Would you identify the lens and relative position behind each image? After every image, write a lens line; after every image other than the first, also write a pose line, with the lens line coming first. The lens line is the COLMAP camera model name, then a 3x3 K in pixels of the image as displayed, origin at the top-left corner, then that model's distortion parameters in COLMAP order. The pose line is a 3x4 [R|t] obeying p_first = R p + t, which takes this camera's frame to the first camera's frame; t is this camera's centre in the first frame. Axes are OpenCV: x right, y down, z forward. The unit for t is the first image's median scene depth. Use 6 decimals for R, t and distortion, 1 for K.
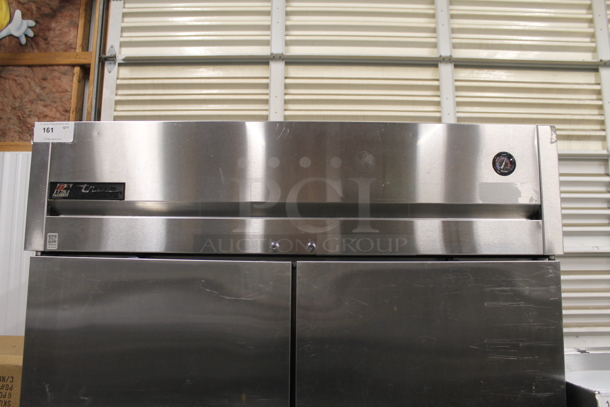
lens RADIAL K [[508.5, 0, 305.0], [0, 508.5, 203.5], [0, 0, 1]] dist [-0.157505, 0.125398]
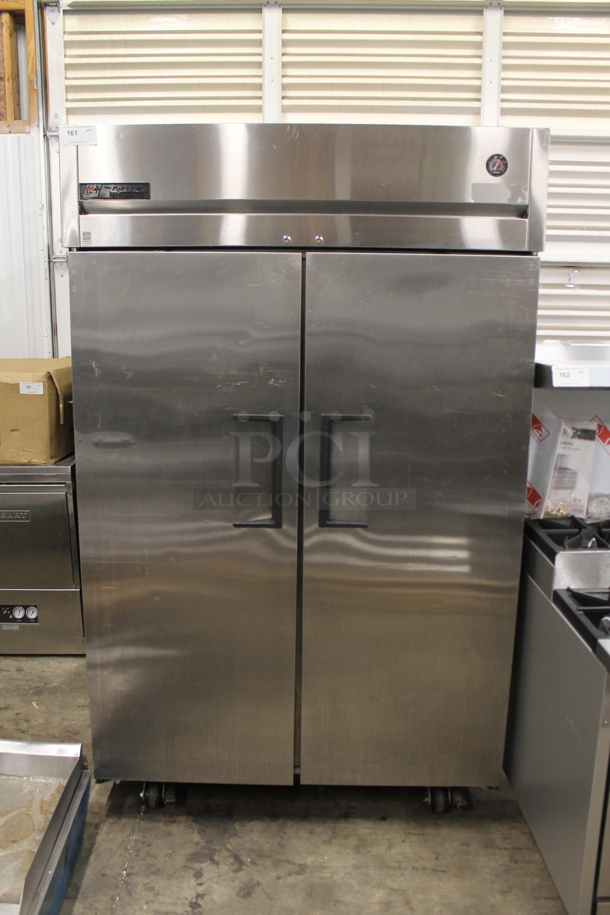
lens RADIAL K [[762.7, 0, 294.1], [0, 762.7, 453.1], [0, 0, 1]] dist [-0.157505, 0.125398]
pose [[0.999953, 0.002062, -0.009525, -0.009943], [0.001179, 0.944601, 0.328220, -0.006808], [0.009674, -0.328215, 0.944553, -0.285398]]
